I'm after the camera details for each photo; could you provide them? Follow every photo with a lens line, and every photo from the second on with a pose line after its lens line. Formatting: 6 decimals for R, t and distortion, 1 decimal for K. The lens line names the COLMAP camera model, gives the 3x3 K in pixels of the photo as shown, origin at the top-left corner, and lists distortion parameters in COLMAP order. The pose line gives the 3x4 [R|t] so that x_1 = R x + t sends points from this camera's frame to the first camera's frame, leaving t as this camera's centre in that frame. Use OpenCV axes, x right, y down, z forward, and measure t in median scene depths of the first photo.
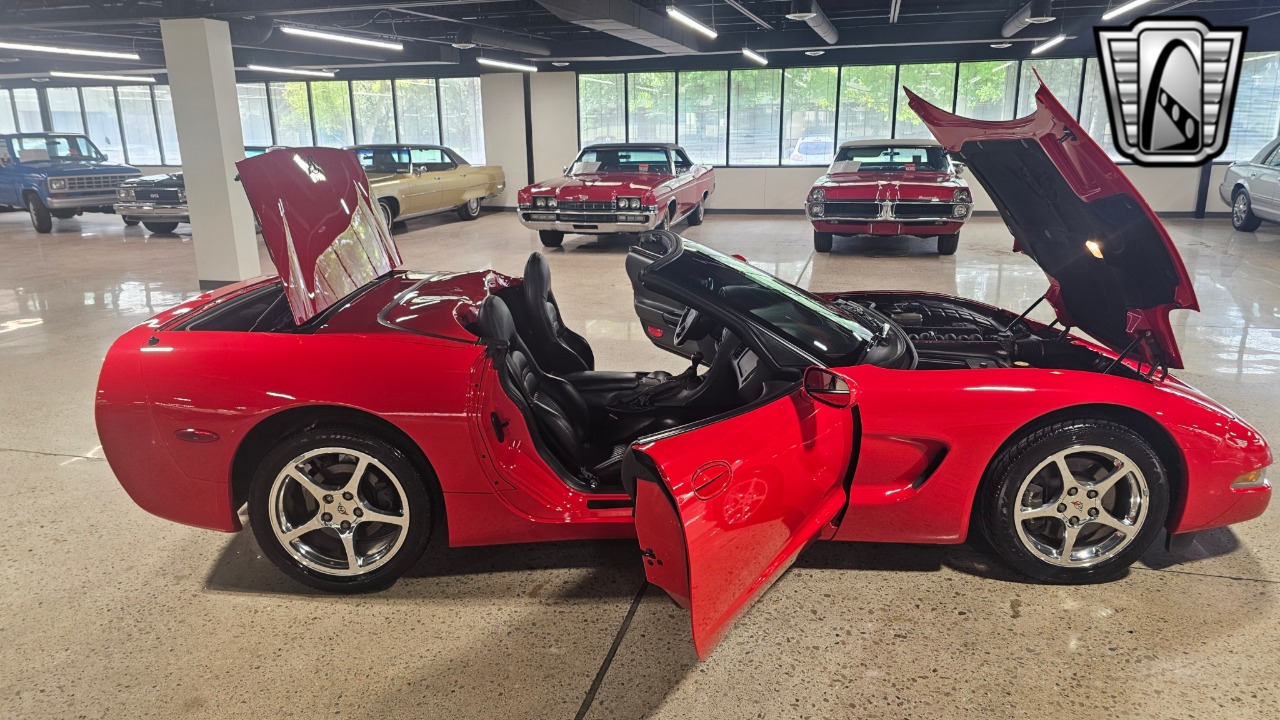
lens RADIAL K [[868.0, 0, 625.3], [0, 868.0, 354.9], [0, 0, 1]] dist [0.040206, -0.043784]
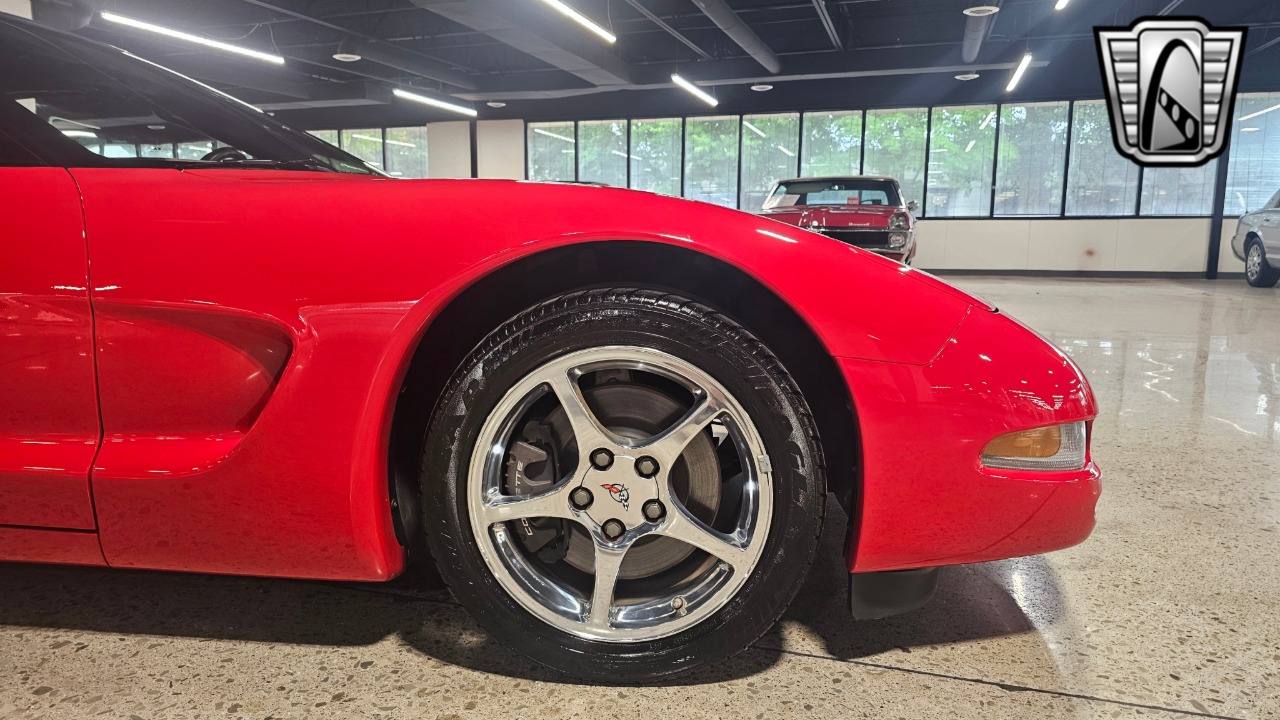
lens RADIAL K [[868.0, 0, 625.3], [0, 868.0, 354.9], [0, 0, 1]] dist [0.040206, -0.043784]
pose [[0.998677, 0.023816, -0.045570, 0.515771], [-0.028824, 0.993224, -0.112584, 0.145520], [0.042580, 0.113748, 0.992597, 0.541038]]
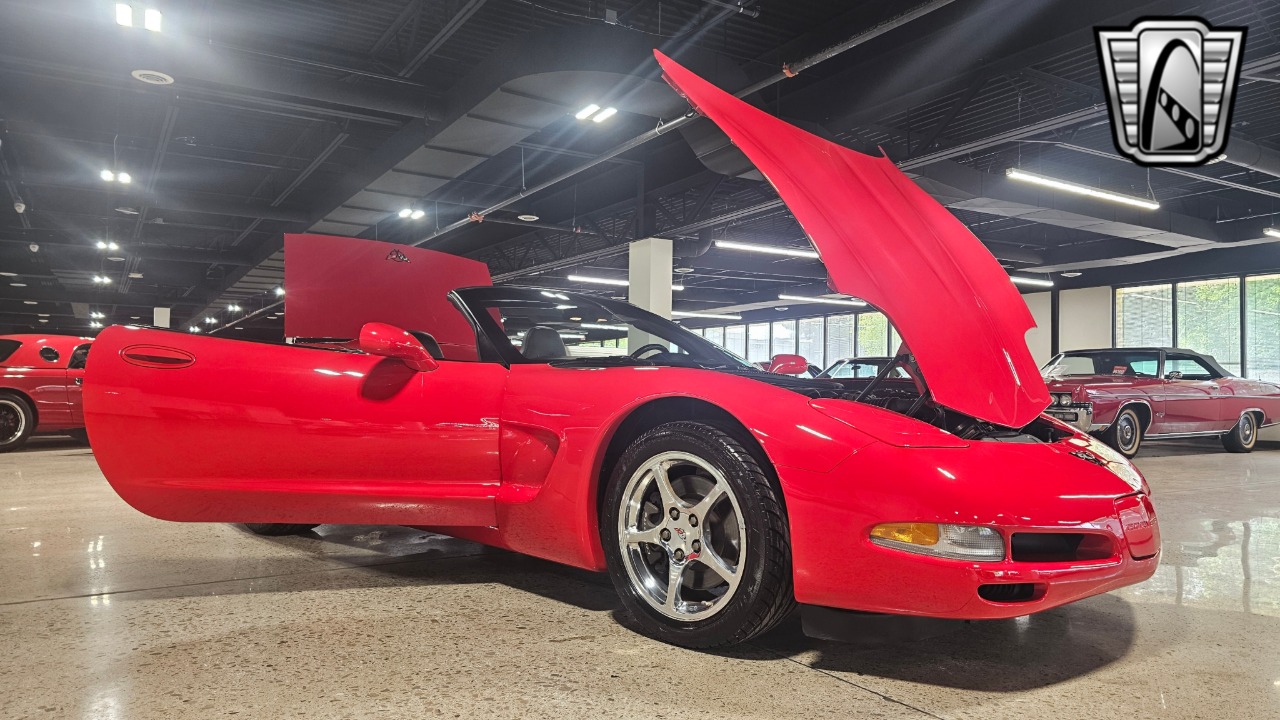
lens RADIAL K [[846.8, 0, 640.0], [0, 846.8, 360.0], [0, 0, 1]] dist [0.038055, -0.000567]
pose [[0.734394, -0.005337, -0.678702, 0.965540], [-0.191712, 0.957618, -0.214974, 0.184867], [0.651085, 0.287991, 0.702246, 0.377644]]
